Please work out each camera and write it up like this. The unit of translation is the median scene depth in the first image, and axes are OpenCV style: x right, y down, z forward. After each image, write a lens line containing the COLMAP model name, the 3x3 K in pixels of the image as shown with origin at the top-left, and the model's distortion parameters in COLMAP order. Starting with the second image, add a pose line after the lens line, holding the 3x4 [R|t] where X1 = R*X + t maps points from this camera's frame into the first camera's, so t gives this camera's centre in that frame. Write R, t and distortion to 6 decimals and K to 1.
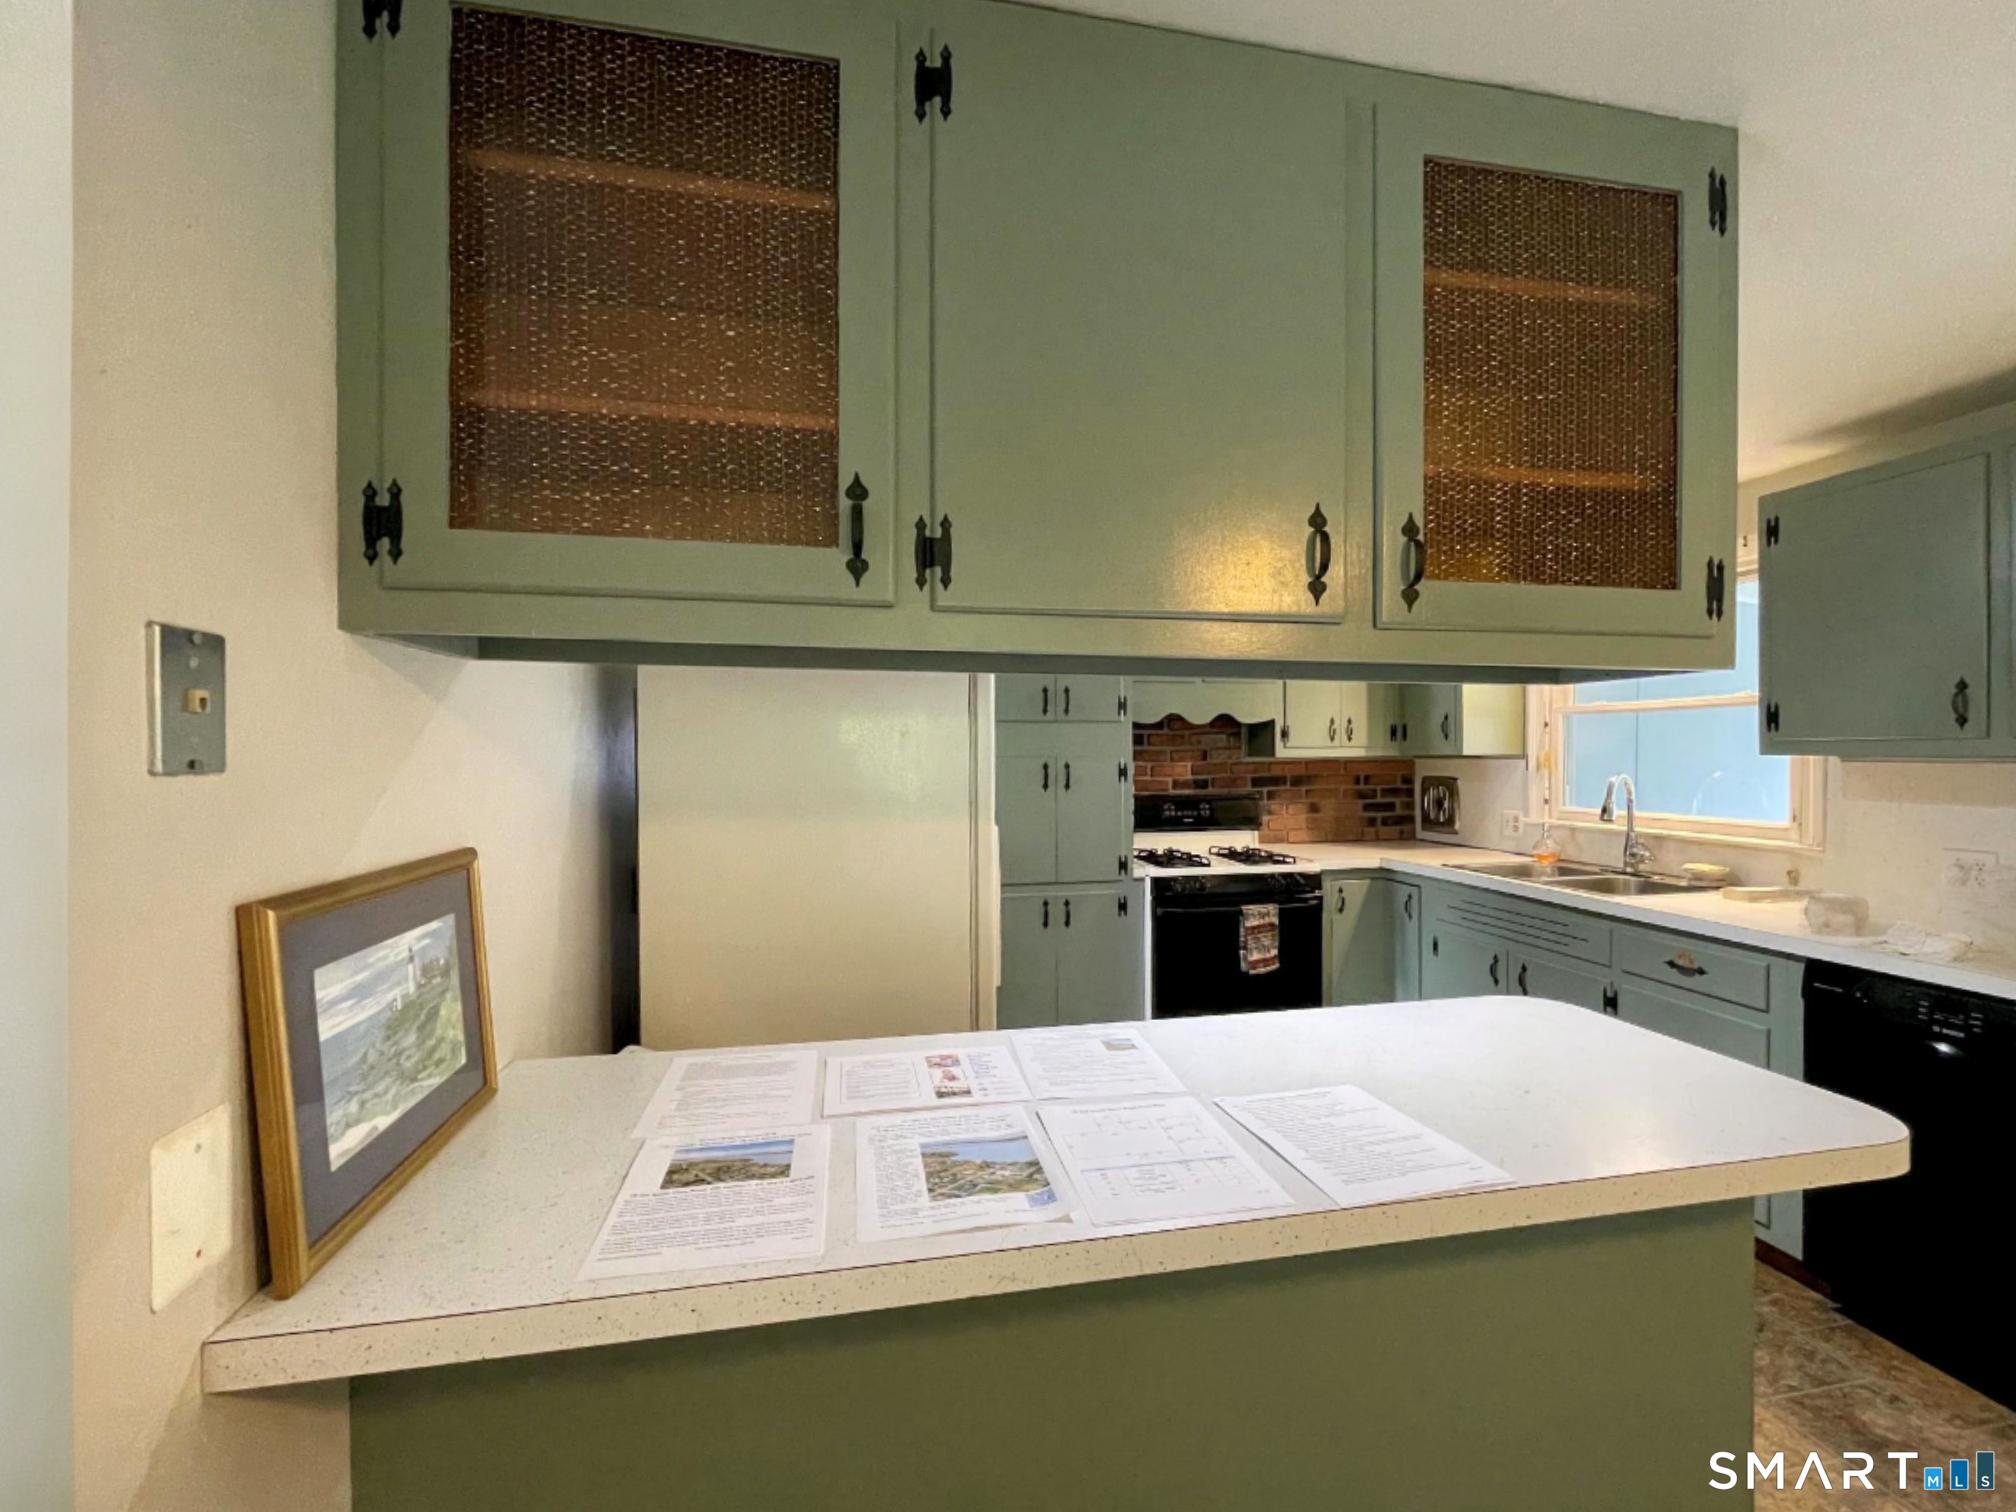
lens RADIAL K [[851.8, 0, 1008.0], [0, 851.8, 756.0], [0, 0, 1]] dist [0.000881, -0.000359]
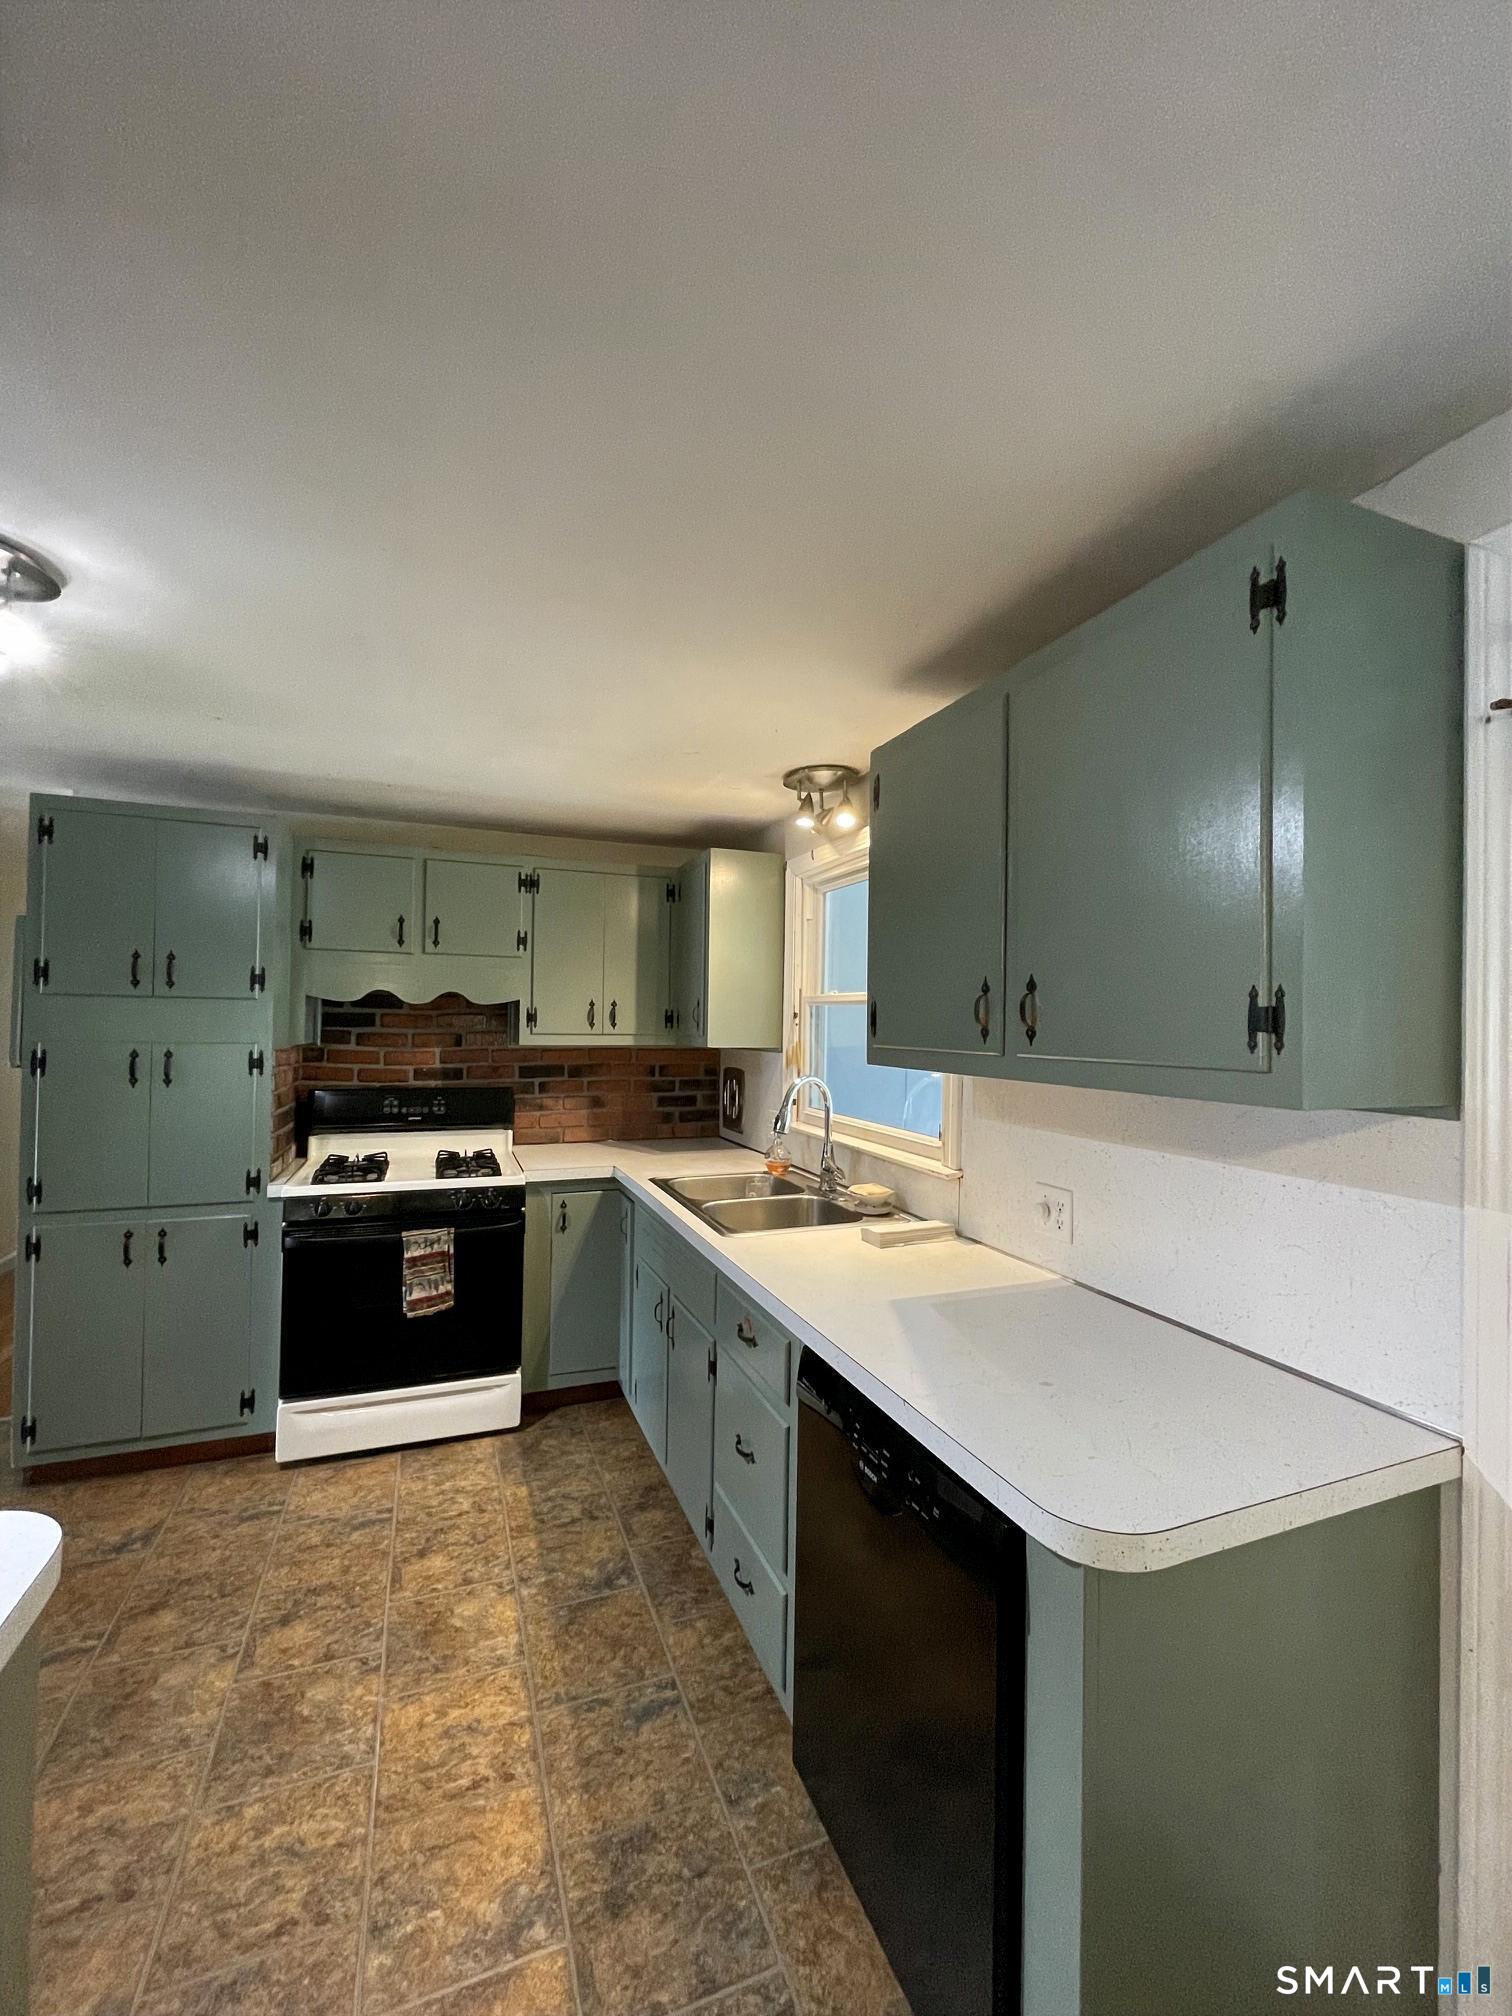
lens RADIAL K [[822.9, 0, 756.0], [0, 822.9, 1008.0], [0, 0, 1]] dist [0.002284, 0.000248]
pose [[0.984310, 0.025196, 0.174641, 0.404356], [-0.021484, 0.999502, -0.023114, -0.021470], [-0.175137, 0.018999, 0.984361, 0.150325]]
